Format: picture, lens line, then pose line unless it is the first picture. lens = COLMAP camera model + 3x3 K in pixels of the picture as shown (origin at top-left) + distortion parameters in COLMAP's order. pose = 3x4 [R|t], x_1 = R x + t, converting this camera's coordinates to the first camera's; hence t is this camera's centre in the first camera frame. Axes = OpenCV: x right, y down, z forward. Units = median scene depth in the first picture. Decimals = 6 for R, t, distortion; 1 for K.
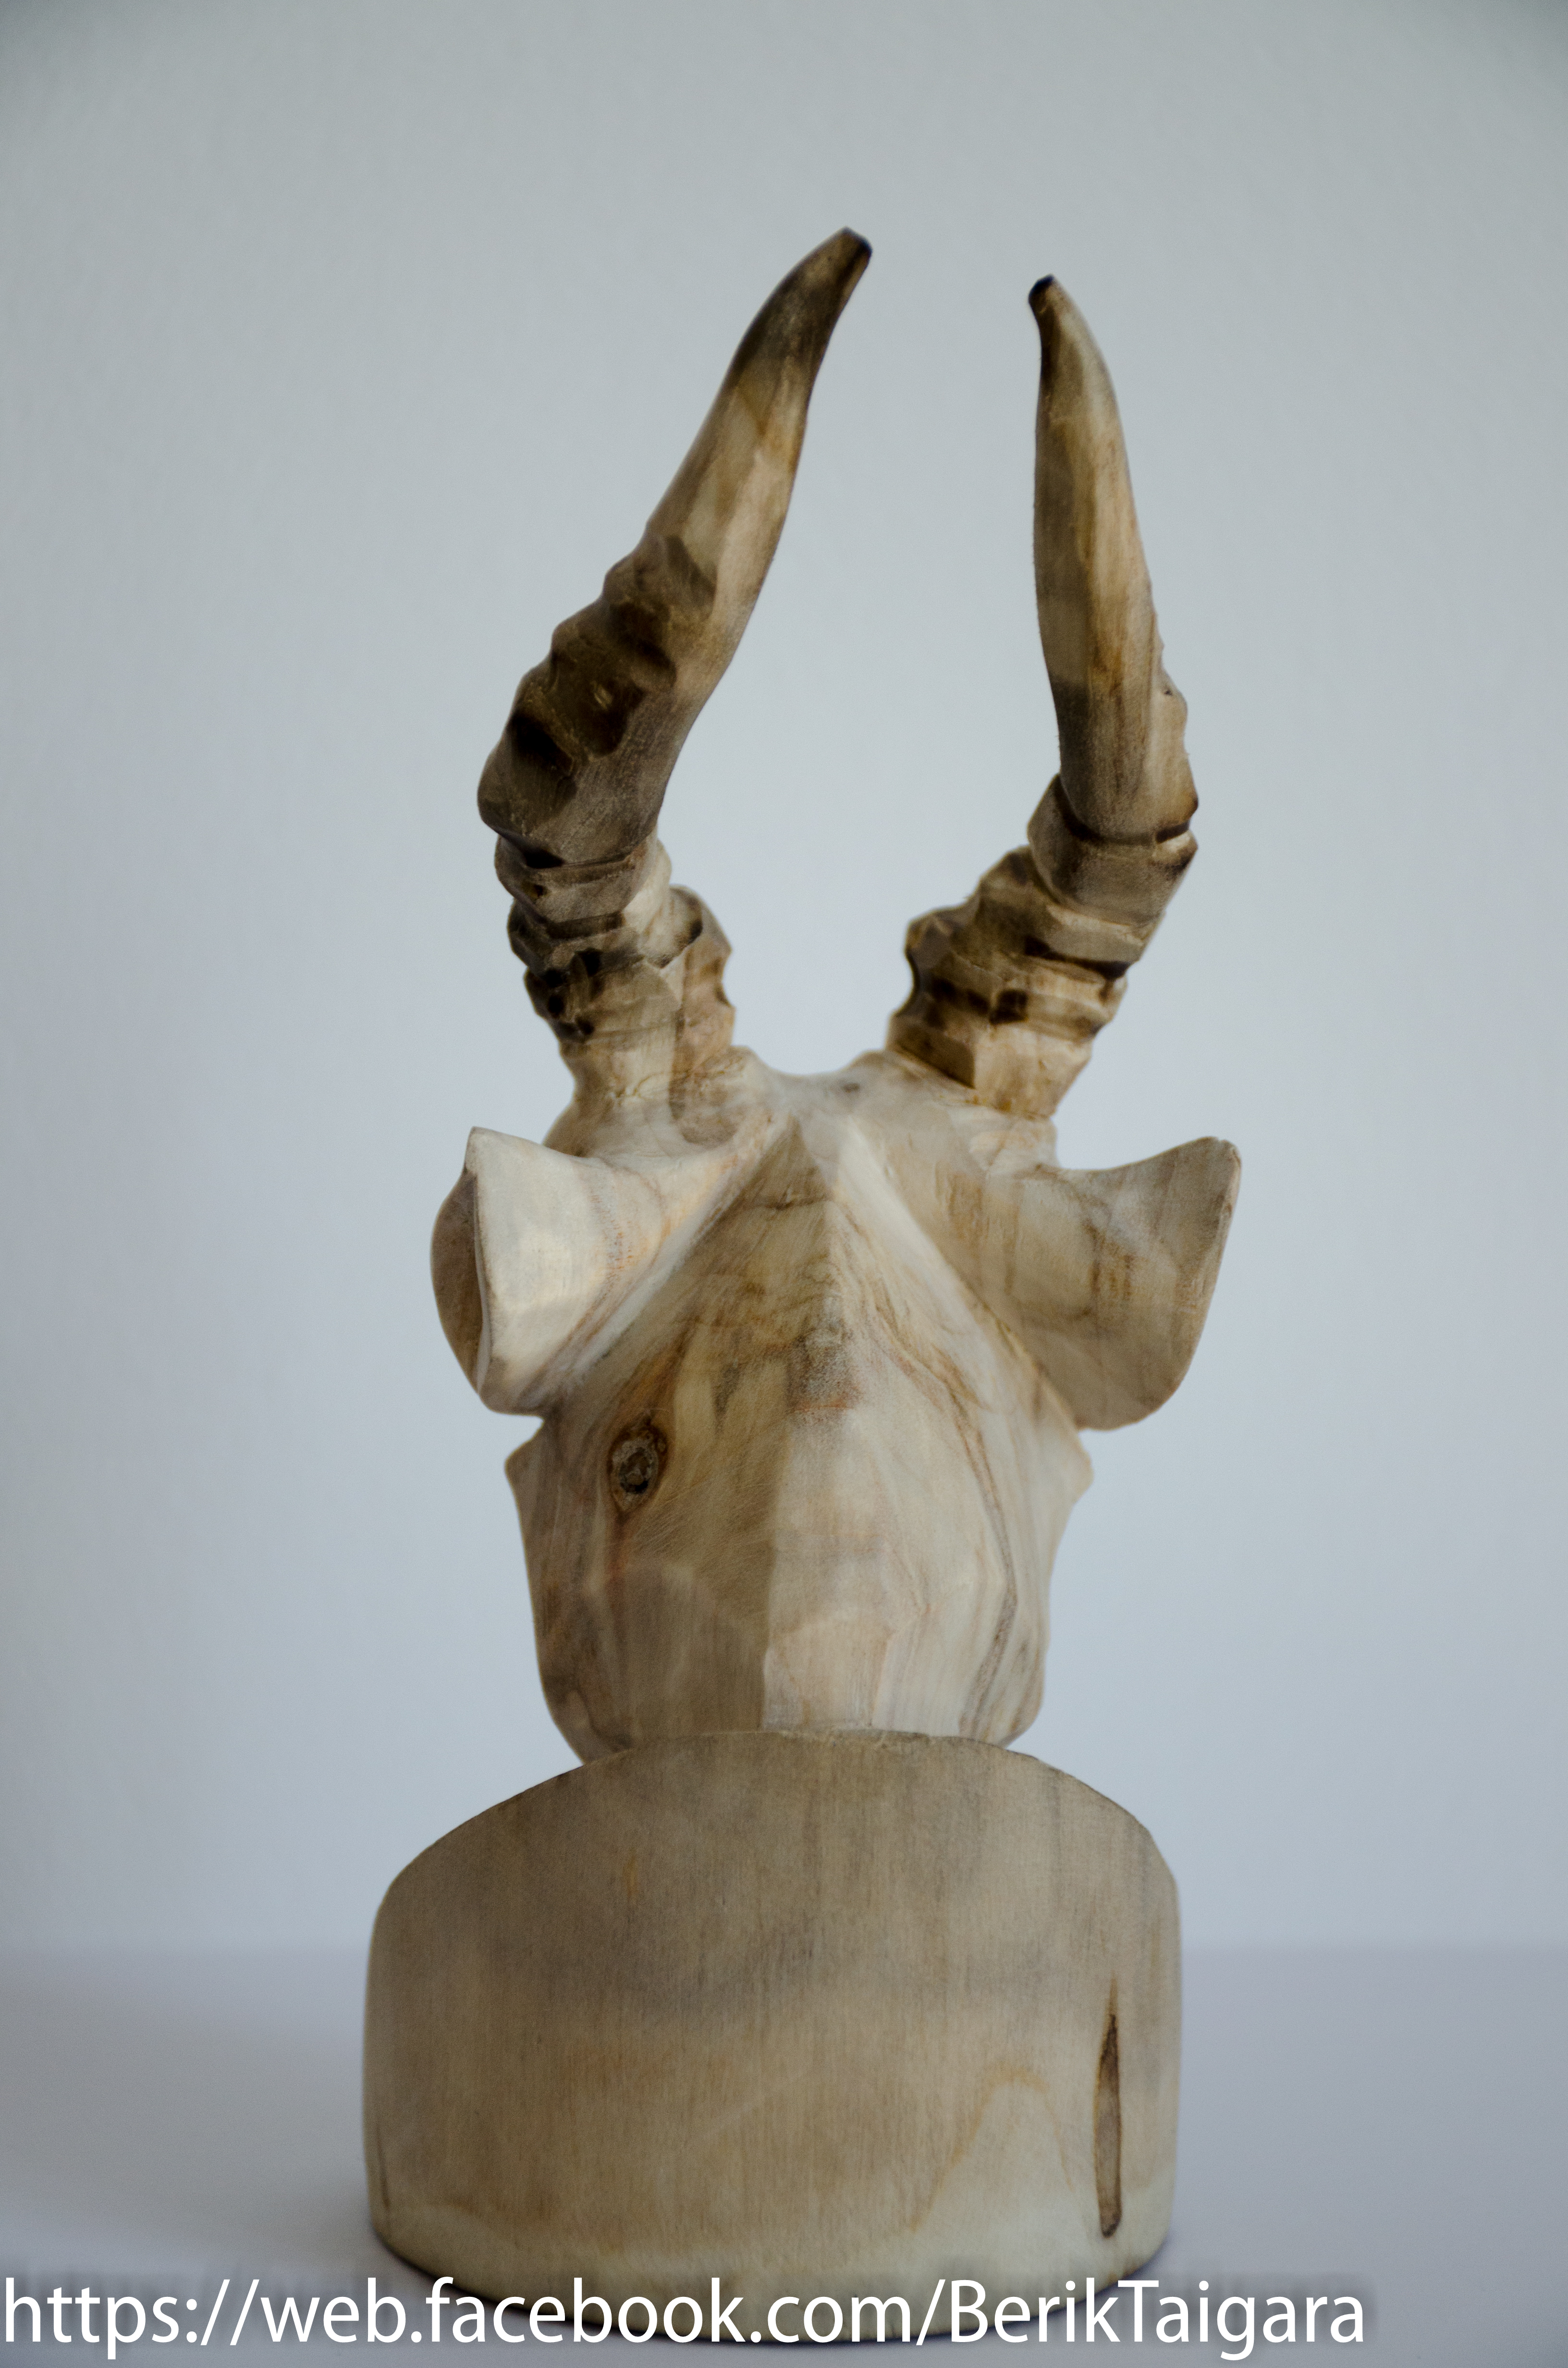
lens RADIAL K [[6587.1, 0, 784.0], [0, 6587.1, 1184.0], [0, 0, 1]] dist [-0.065535, -0.105320]
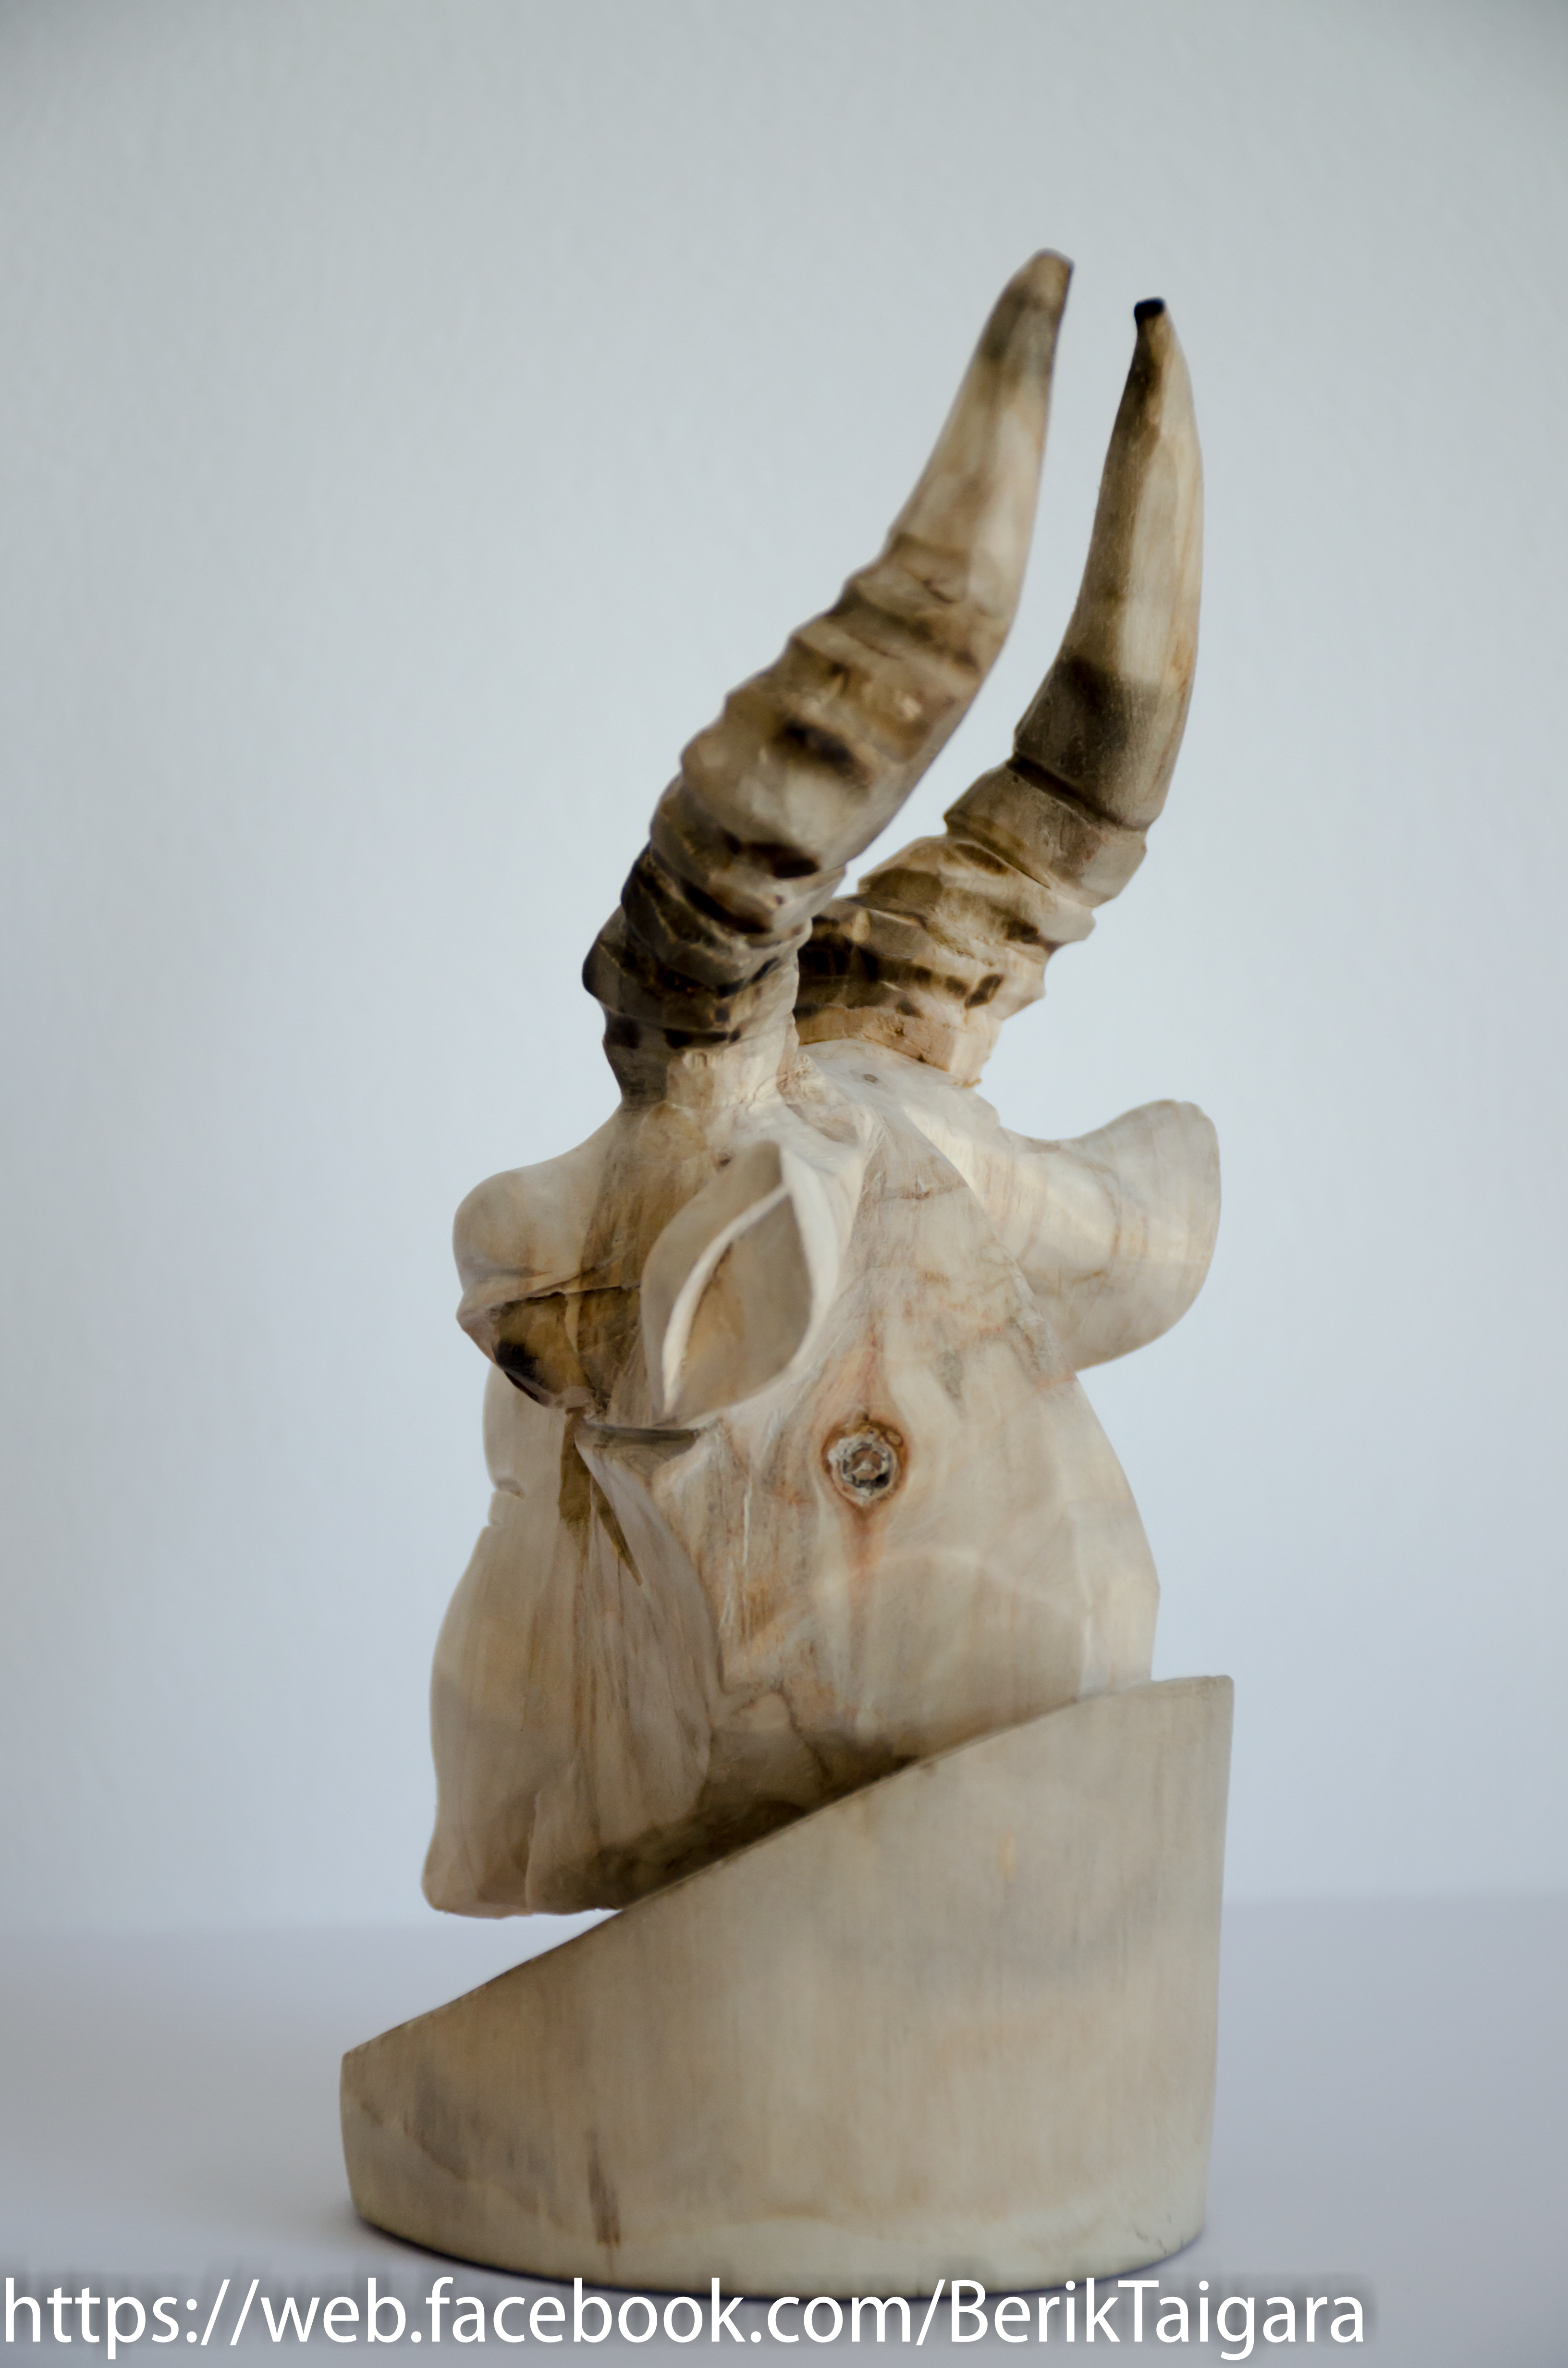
lens RADIAL K [[7105.2, 0, 784.0], [0, 7105.2, 1184.0], [0, 0, 1]] dist [-0.025120, -0.504205]
pose [[0.680619, -0.077994, 0.728474, -0.826400], [0.067869, 0.996754, 0.043306, -0.048144], [-0.729487, 0.019965, 0.683703, 0.259012]]
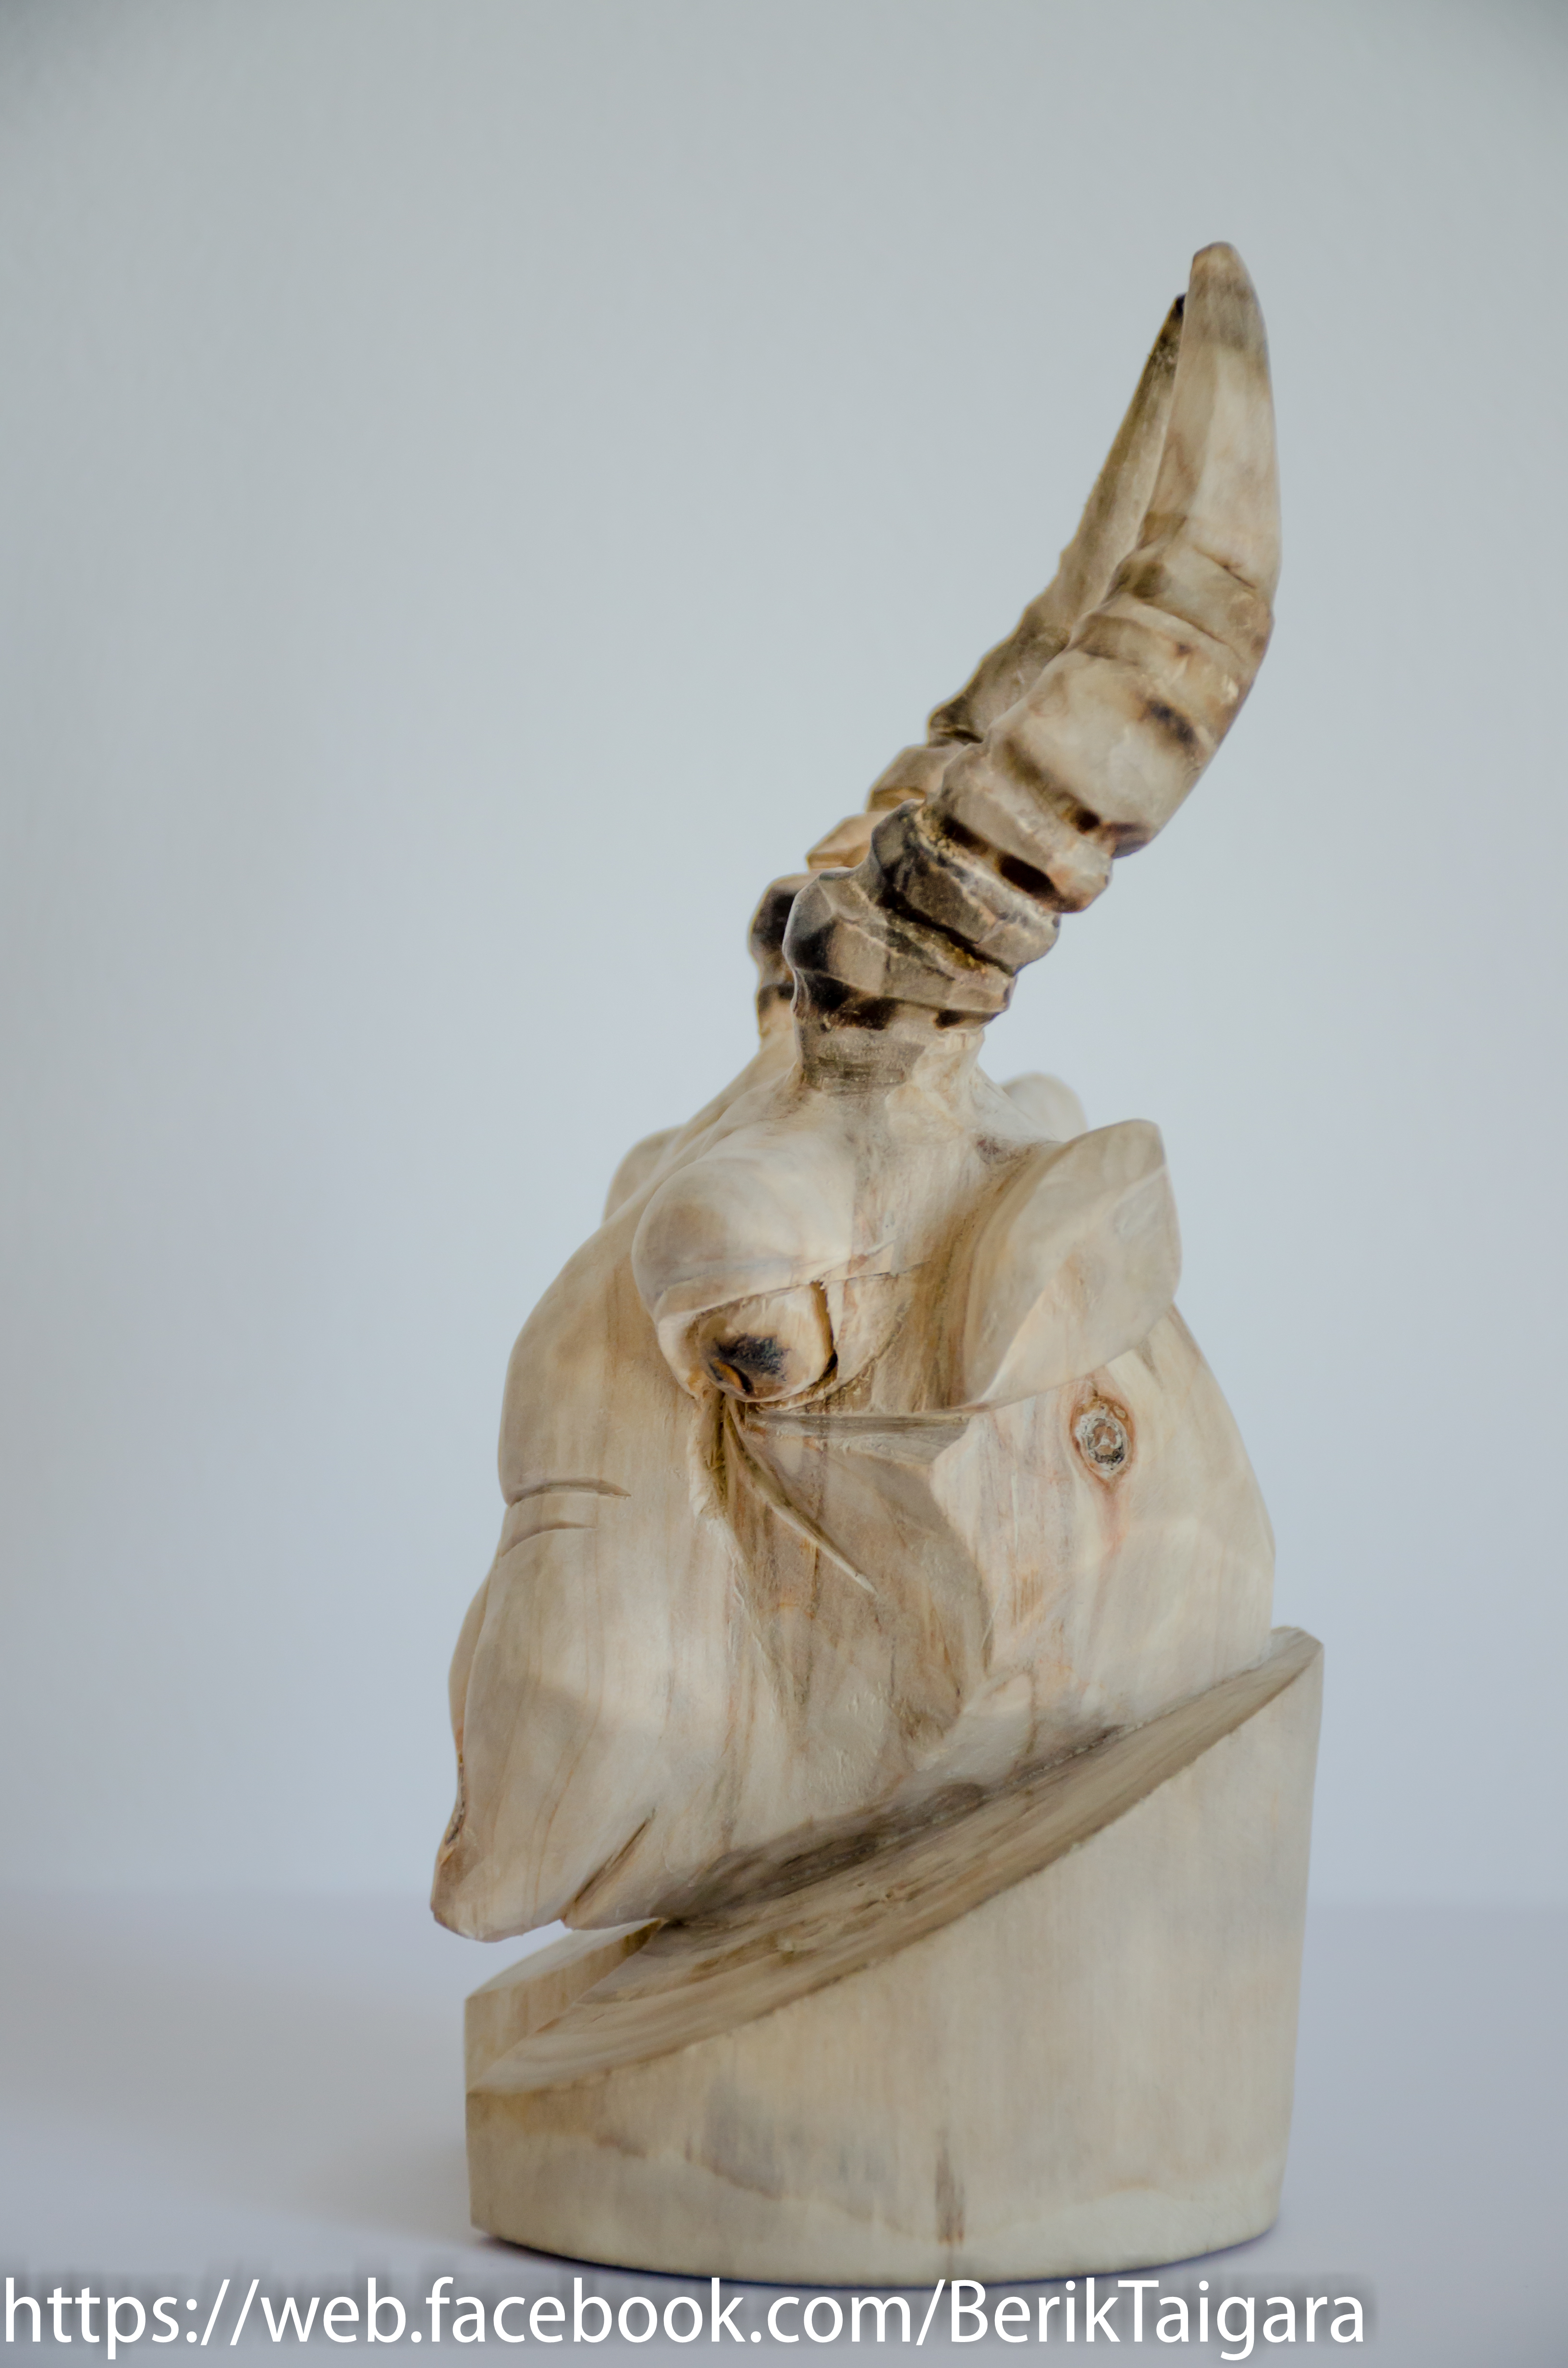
lens RADIAL K [[7105.2, 0, 784.0], [0, 7105.2, 1184.0], [0, 0, 1]] dist [-0.025120, -0.504205]
pose [[0.050974, -0.096711, 0.994006, -1.119223], [0.049270, 0.994332, 0.094216, -0.102730], [-0.997484, 0.044173, 0.055450, 0.986955]]
